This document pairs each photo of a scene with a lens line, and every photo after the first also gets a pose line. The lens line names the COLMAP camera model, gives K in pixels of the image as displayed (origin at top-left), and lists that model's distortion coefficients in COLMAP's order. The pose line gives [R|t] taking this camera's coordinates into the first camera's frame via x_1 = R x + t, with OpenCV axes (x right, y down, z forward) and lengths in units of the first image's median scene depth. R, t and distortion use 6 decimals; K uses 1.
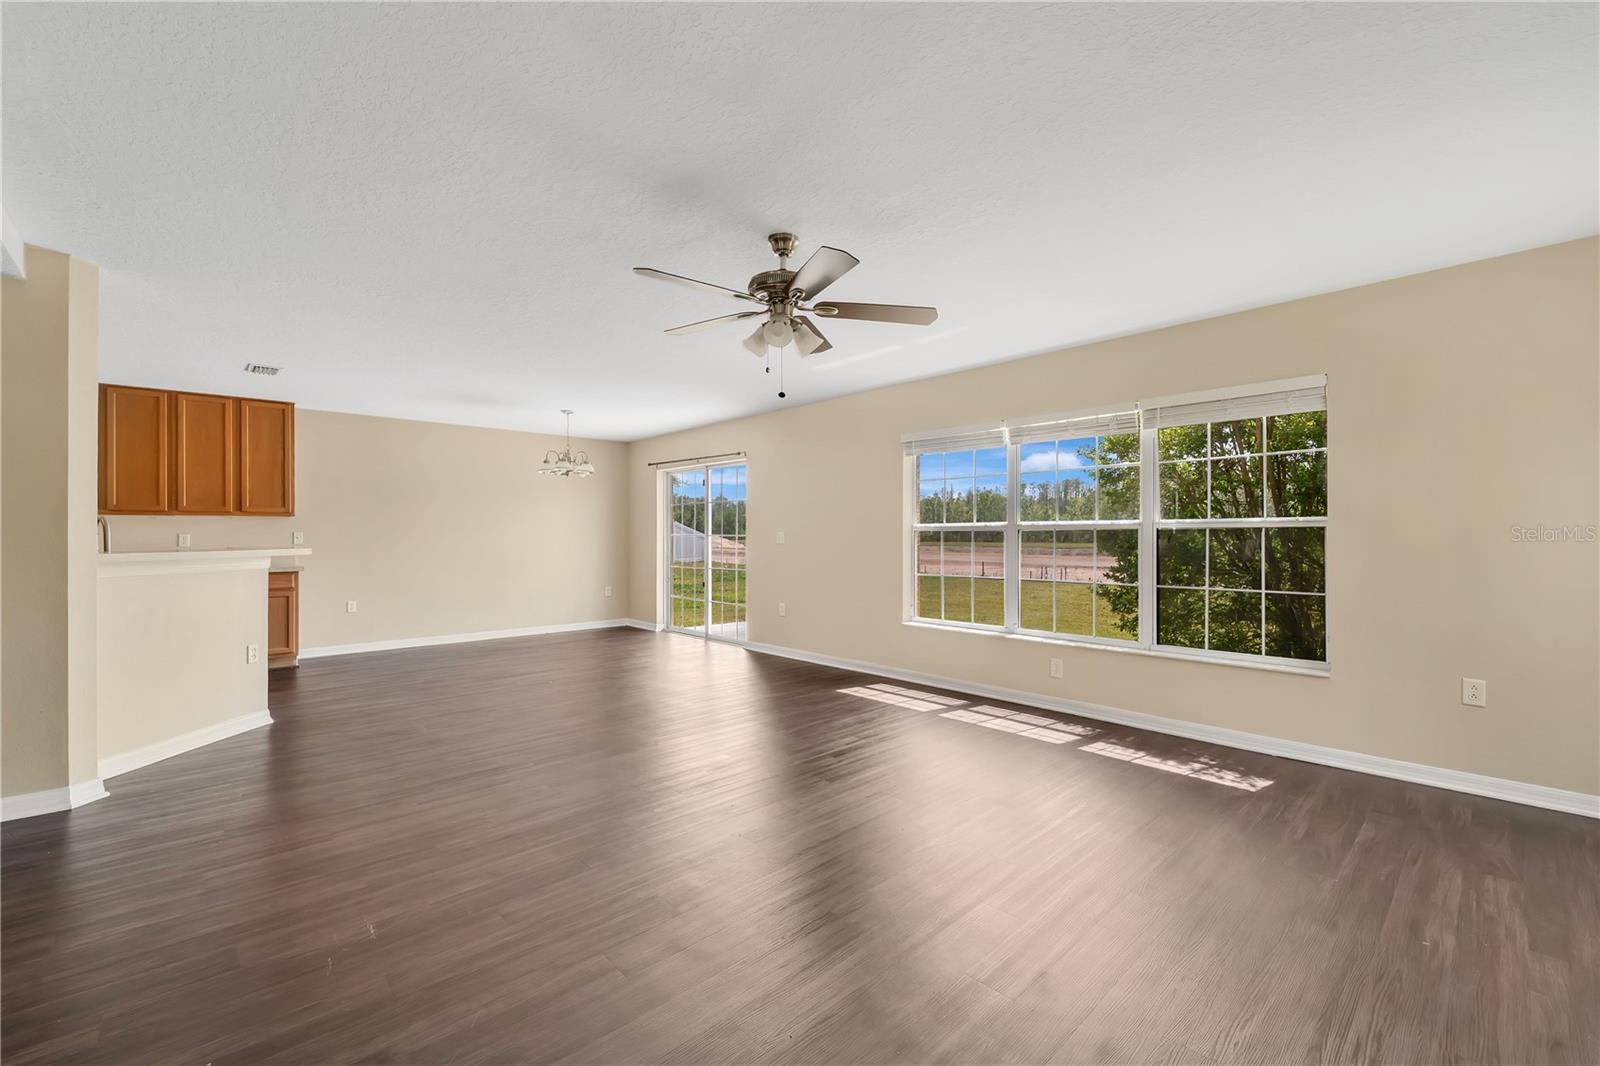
lens RADIAL K [[705.2, 0, 800.0], [0, 705.2, 533.0], [0, 0, 1]] dist [0.047875, 0.000010]
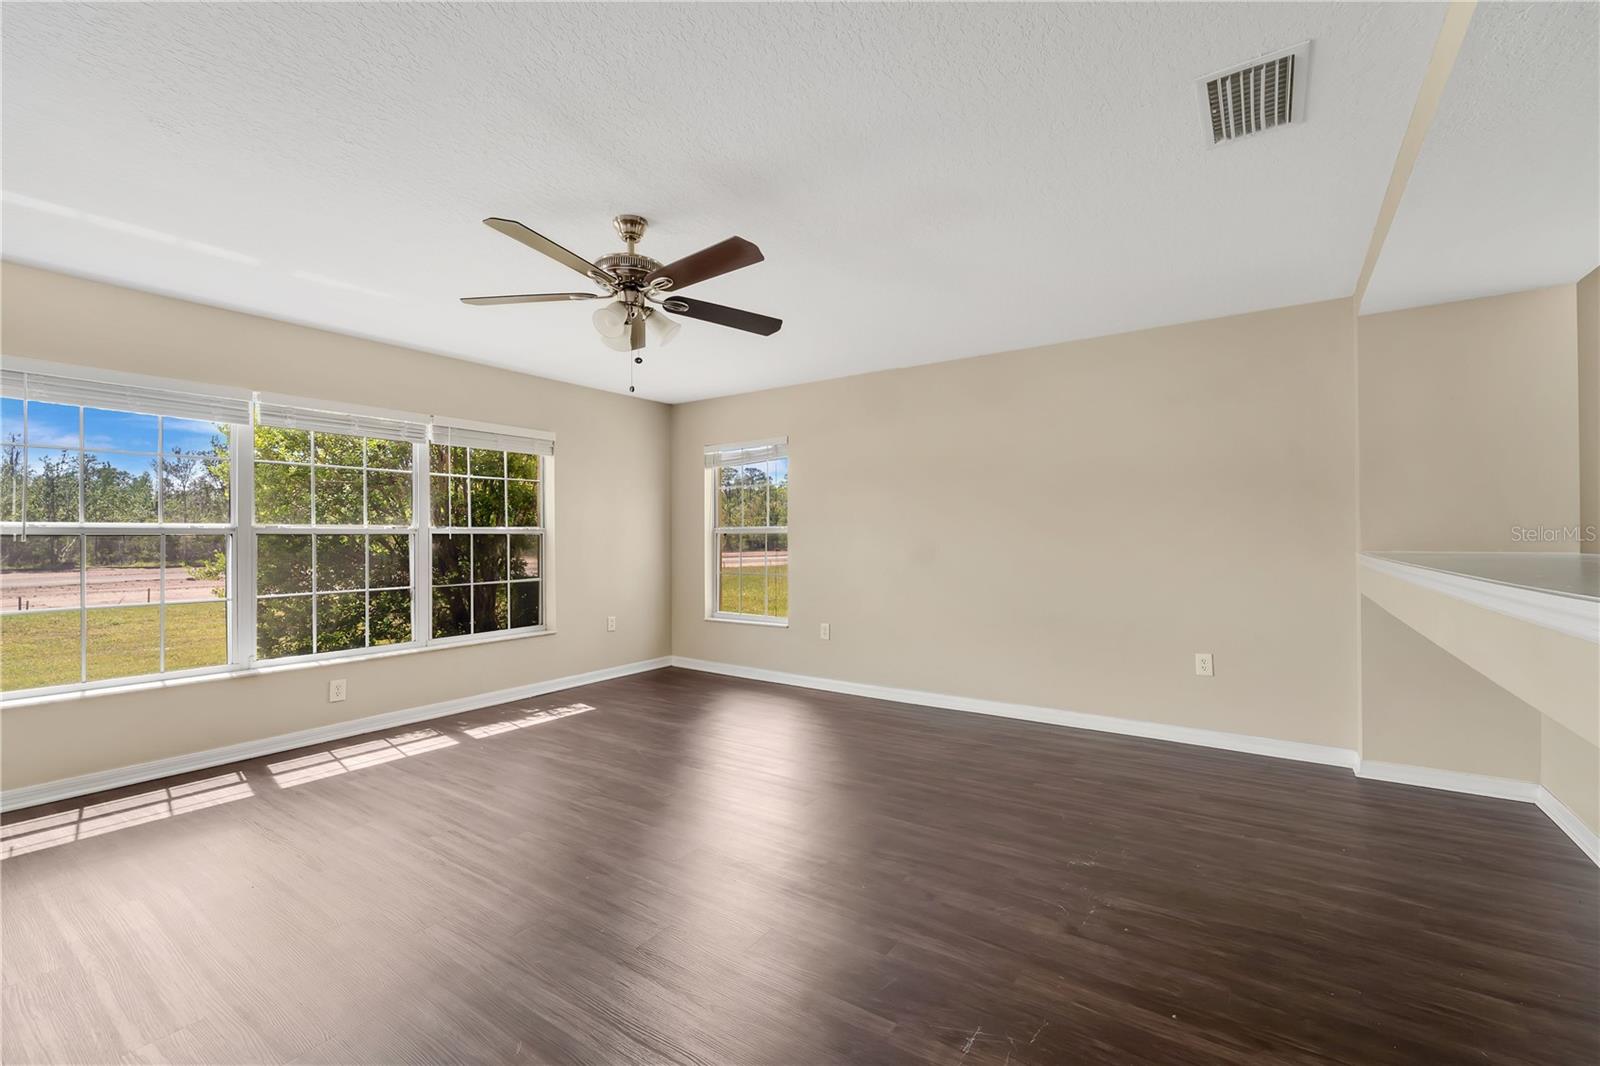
lens RADIAL K [[667.8, 0, 803.6], [0, 667.8, 535.8], [0, 0, 1]] dist [0.000723, 0.000152]
pose [[-0.231556, 0.002982, 0.972817, -0.628179], [-0.002169, 0.999991, -0.003582, -0.001362], [-0.972819, -0.002940, -0.231548, 0.672198]]
